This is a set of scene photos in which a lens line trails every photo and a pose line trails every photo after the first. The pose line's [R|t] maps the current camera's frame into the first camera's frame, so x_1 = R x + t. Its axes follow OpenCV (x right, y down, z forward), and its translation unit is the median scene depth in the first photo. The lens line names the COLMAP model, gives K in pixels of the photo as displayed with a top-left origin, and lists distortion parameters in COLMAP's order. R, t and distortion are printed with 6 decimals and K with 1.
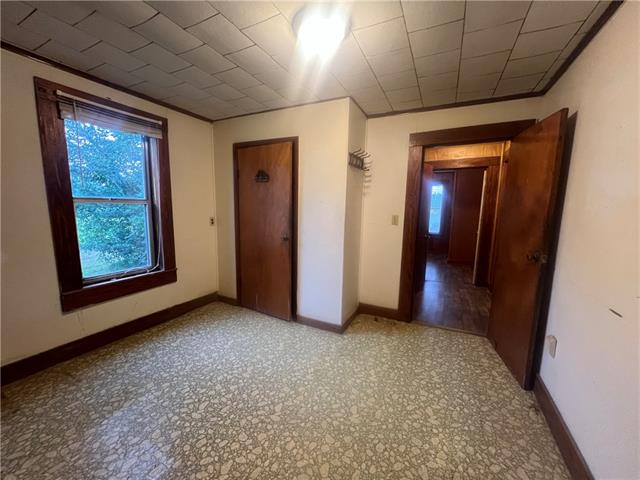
lens RADIAL K [[255.9, 0, 320.0], [0, 255.9, 240.0], [0, 0, 1]] dist [-0.006694, 0.000036]
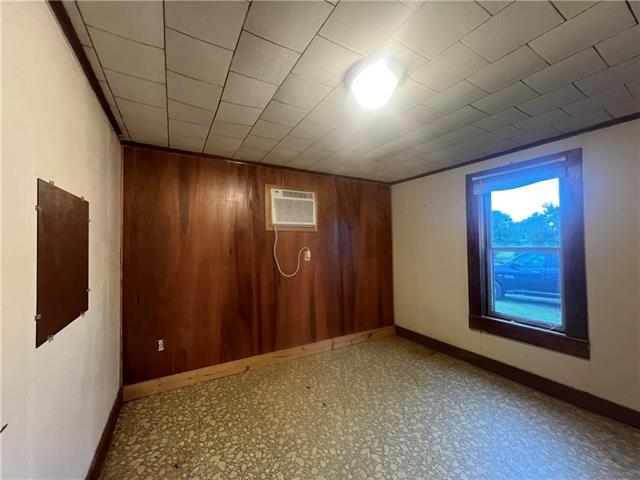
lens RADIAL K [[255.9, 0, 320.0], [0, 255.9, 240.0], [0, 0, 1]] dist [-0.006694, 0.000036]
pose [[-0.551205, -0.050399, -0.832847, 0.647857], [-0.133275, 0.990676, 0.028256, -0.123887], [0.823657, 0.126573, -0.552782, 1.037963]]
